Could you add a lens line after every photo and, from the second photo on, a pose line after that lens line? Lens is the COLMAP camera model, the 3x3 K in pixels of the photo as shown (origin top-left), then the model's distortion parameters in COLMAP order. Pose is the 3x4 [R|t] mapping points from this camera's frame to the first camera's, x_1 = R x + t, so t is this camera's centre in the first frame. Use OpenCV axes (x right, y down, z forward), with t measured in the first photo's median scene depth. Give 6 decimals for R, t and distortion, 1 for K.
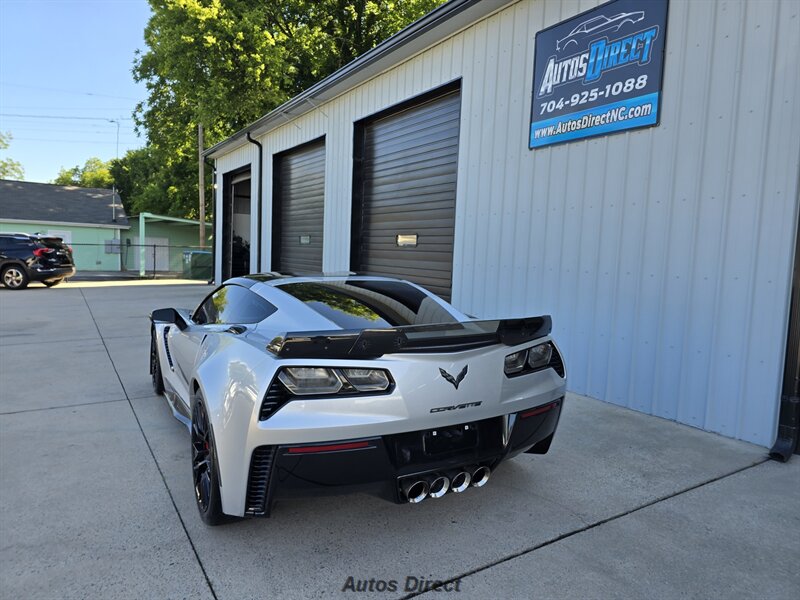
lens RADIAL K [[543.7, 0, 403.8], [0, 543.7, 293.8], [0, 0, 1]] dist [0.063493, -0.063542]
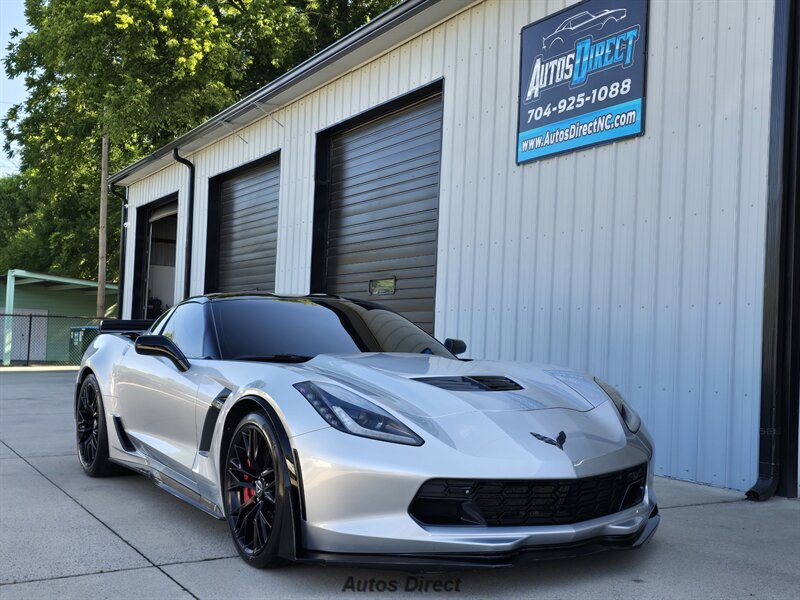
lens RADIAL K [[913.3, 0, 397.8], [0, 913.3, 307.5], [0, 0, 1]] dist [0.076644, -0.058997]
pose [[0.999441, -0.001208, -0.033421, 0.106084], [-0.002641, 0.993376, -0.114881, 0.113923], [0.033339, 0.114905, 0.992817, -0.363506]]
